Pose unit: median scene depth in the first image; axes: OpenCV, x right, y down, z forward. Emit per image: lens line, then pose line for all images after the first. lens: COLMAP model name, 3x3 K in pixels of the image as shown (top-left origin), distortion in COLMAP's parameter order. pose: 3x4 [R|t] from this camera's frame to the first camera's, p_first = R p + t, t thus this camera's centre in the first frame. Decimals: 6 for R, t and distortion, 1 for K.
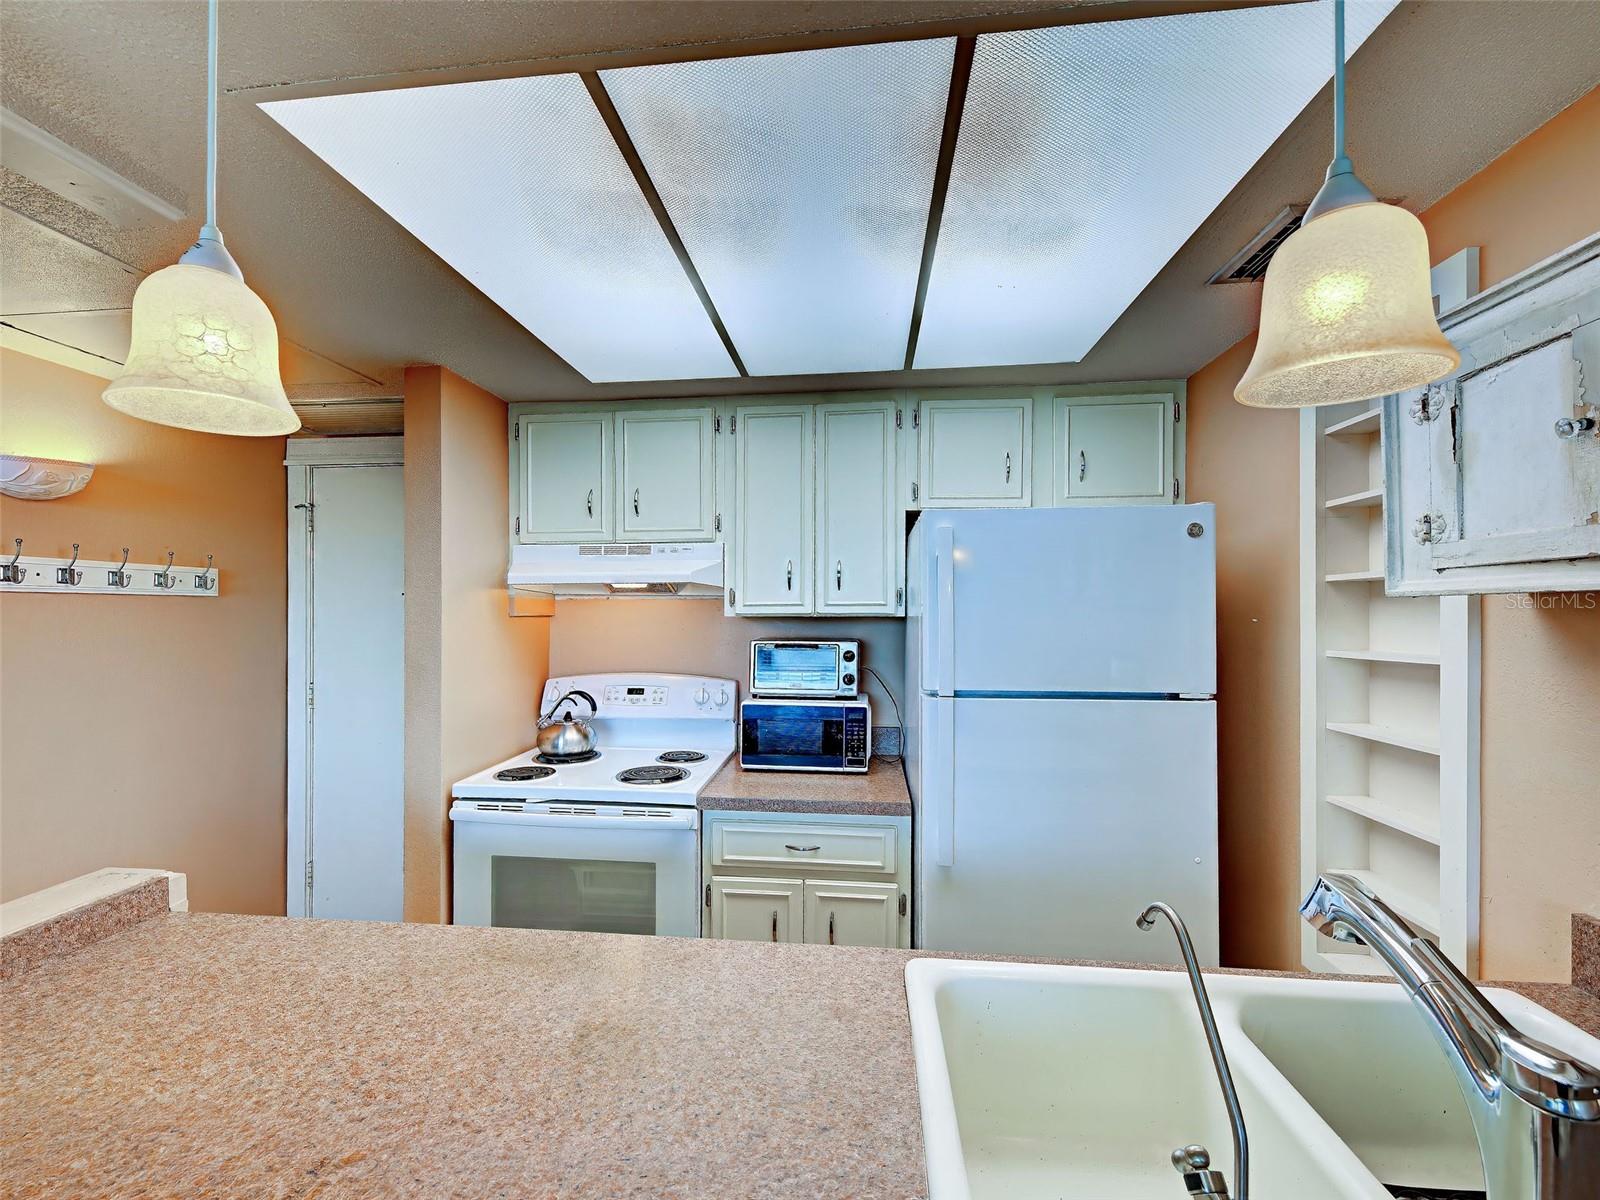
lens RADIAL K [[693.2, 0, 809.5], [0, 693.2, 595.3], [0, 0, 1]] dist [0.012595, -0.002144]
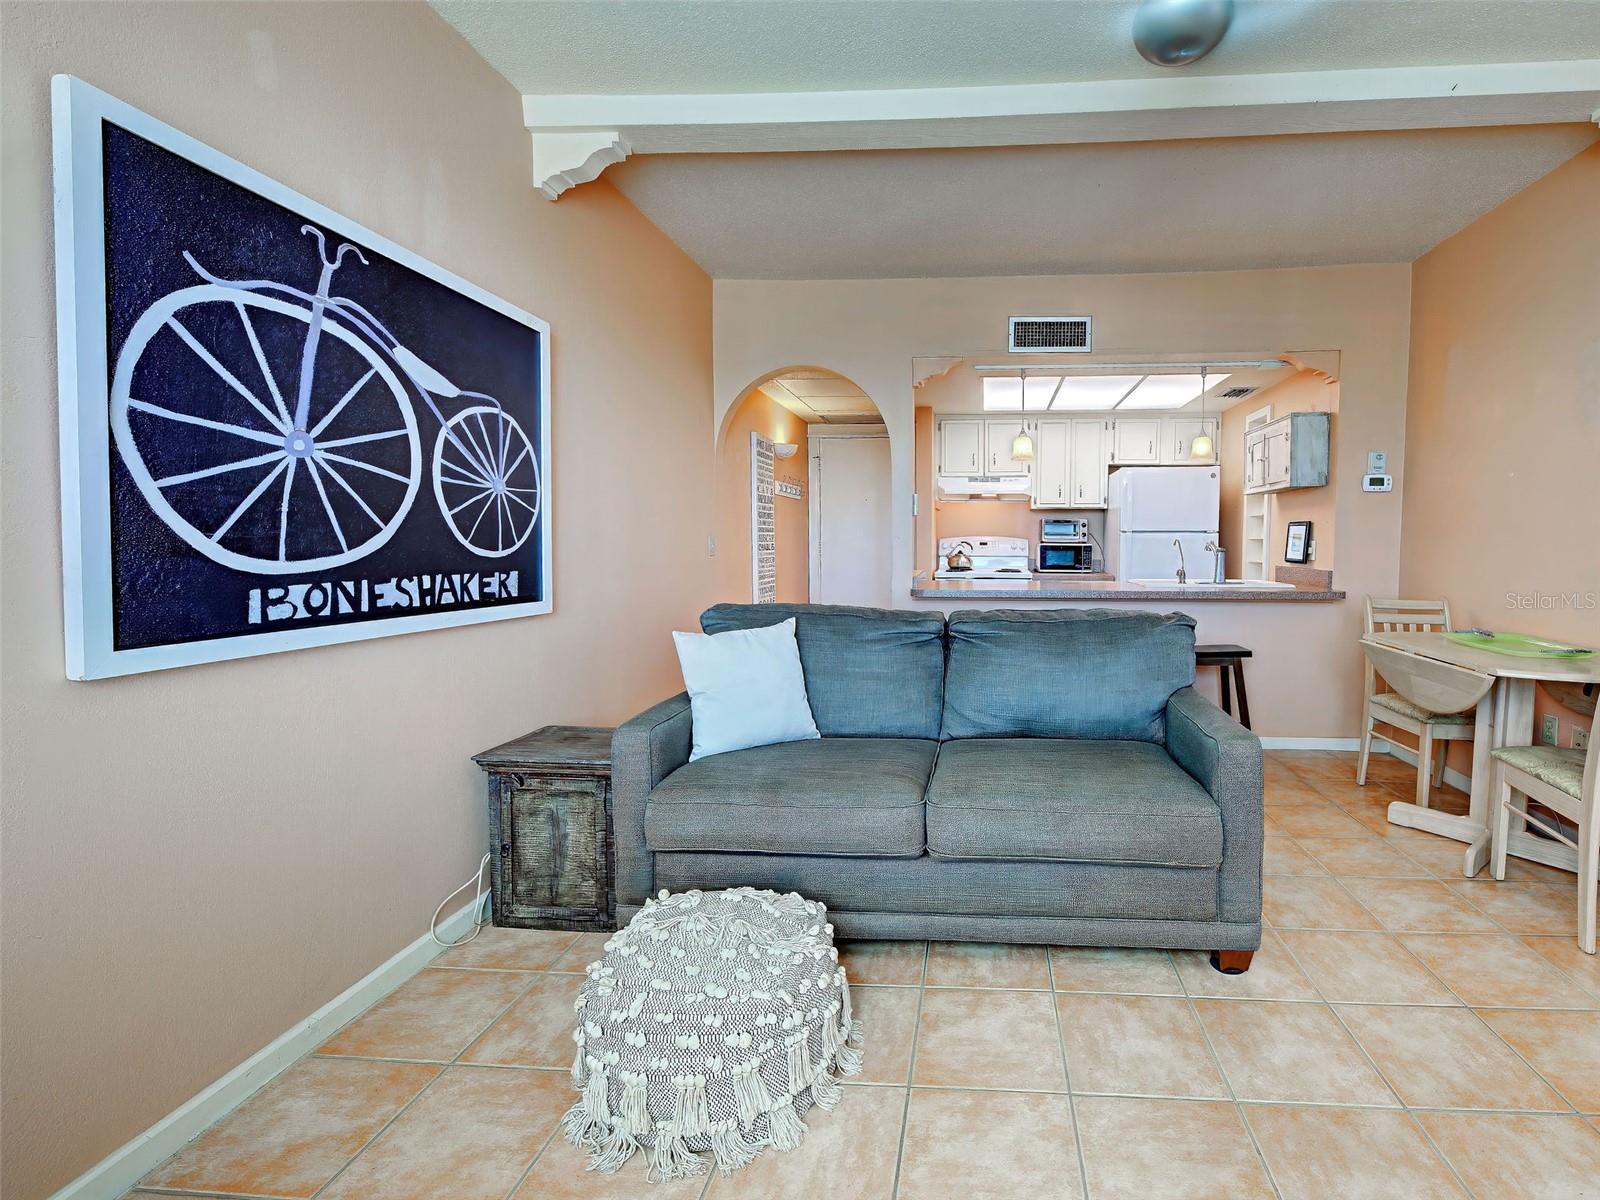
lens RADIAL K [[739.9, 0, 938.0], [0, 739.9, 595.3], [0, 0, 1]] dist [-0.009317, -0.000444]
pose [[0.999576, 0.002538, 0.029010, -0.521753], [-0.005263, 0.995532, 0.094273, 0.091452], [-0.028641, -0.094385, 0.995124, -1.555184]]
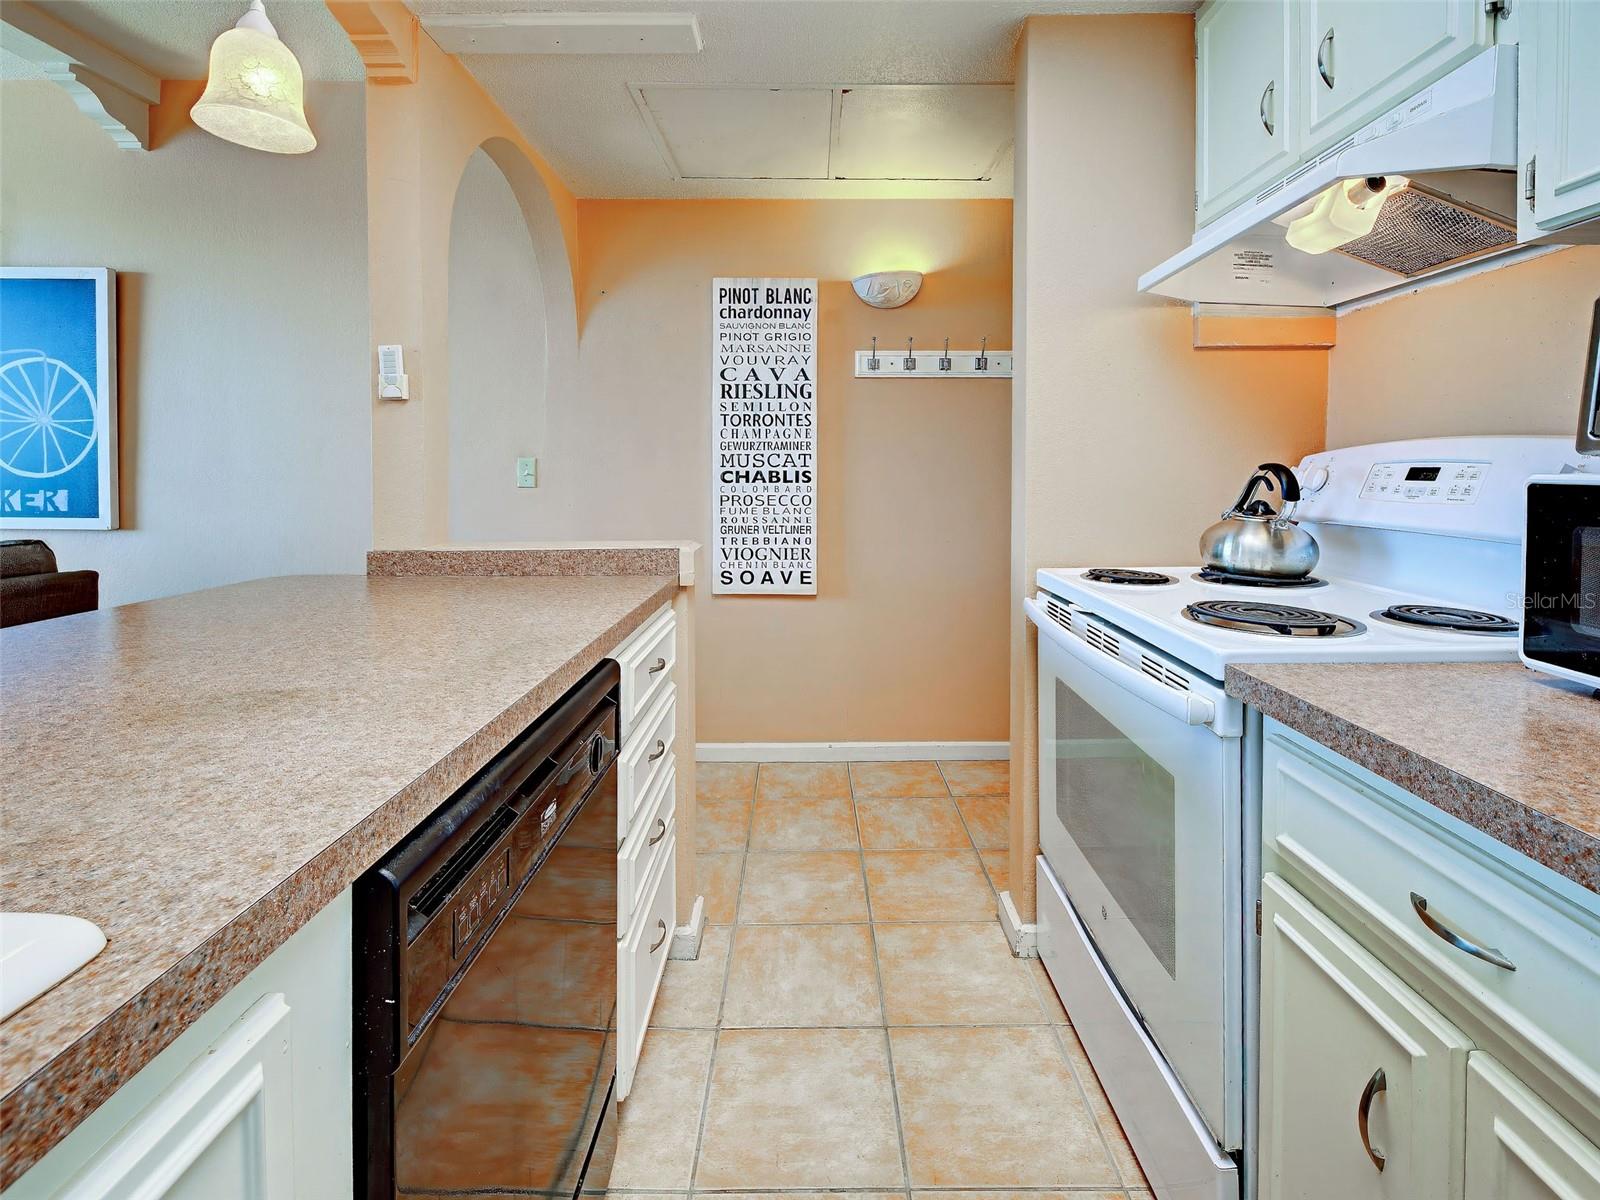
lens RADIAL K [[731.0, 0, 770.8], [0, 731.0, 475.9], [0, 0, 1]] dist [0.020735, -0.005037]
pose [[0.072184, 0.011843, -0.997321, 0.241905], [0.019601, 0.999720, 0.013290, 0.142589], [0.997199, -0.020508, 0.071932, 0.606365]]
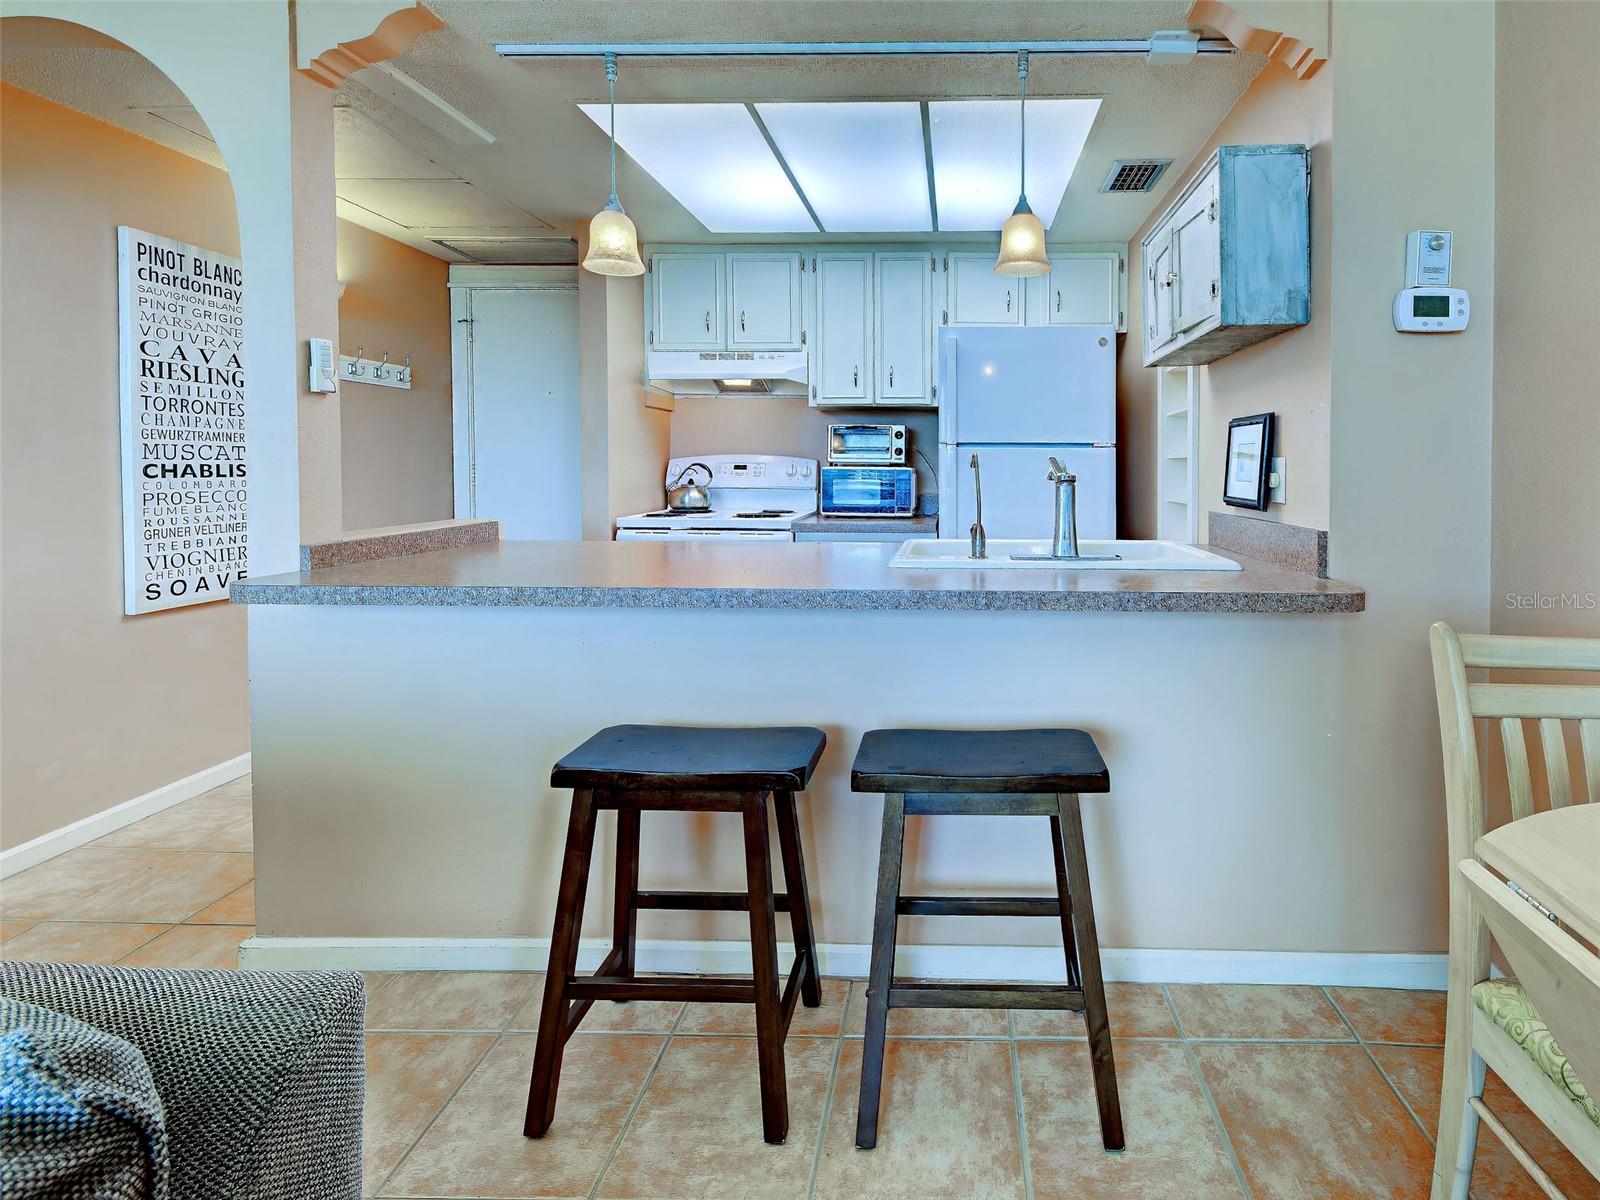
lens RADIAL K [[739.9, 0, 964.5], [0, 739.9, 488.5], [0, 0, 1]] dist [-0.009317, -0.000444]
pose [[0.996049, 0.005710, 0.088618, 0.057171], [-0.009952, 0.998822, 0.047495, 0.123415], [-0.088242, -0.048189, 0.994933, -0.504182]]
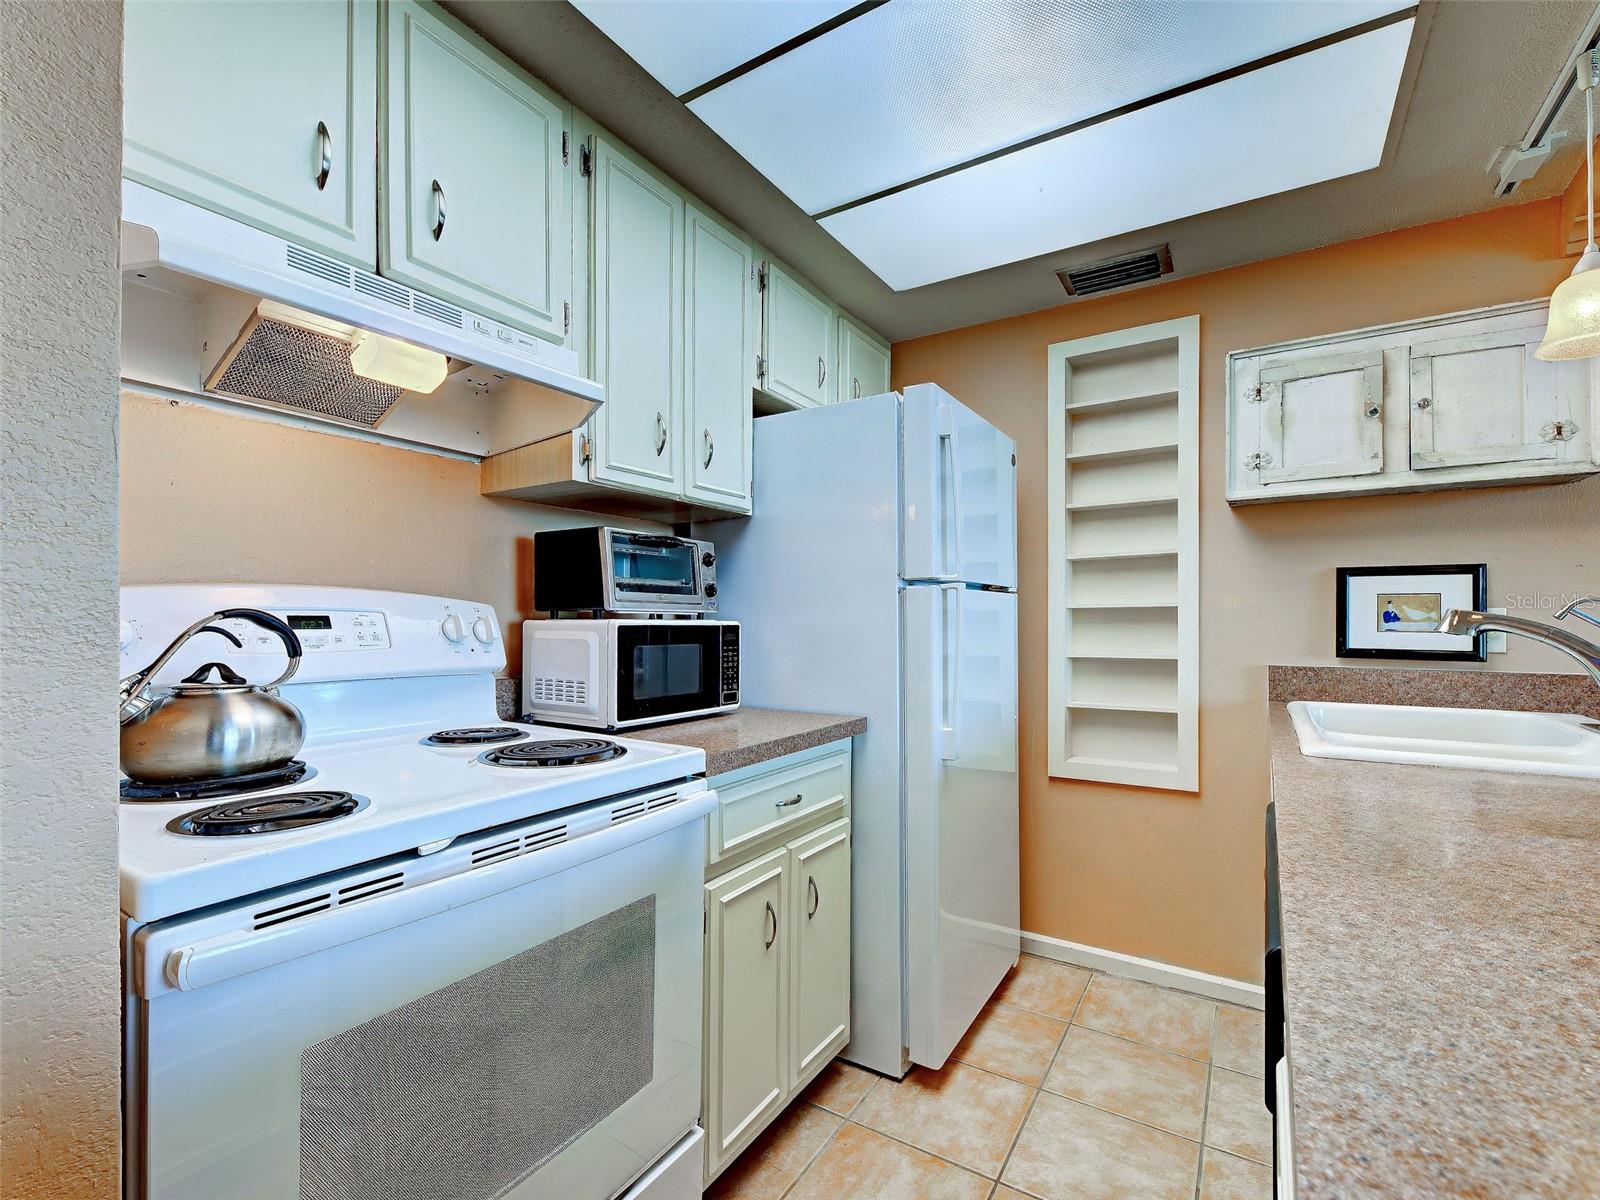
lens RADIAL K [[731.0, 0, 762.0], [0, 731.0, 607.9], [0, 0, 1]] dist [0.020735, -0.005037]
pose [[0.453650, 0.017866, 0.891001, -0.622016], [-0.018083, 0.999778, -0.010840, 0.147547], [-0.890996, -0.011195, 0.453872, 0.591698]]
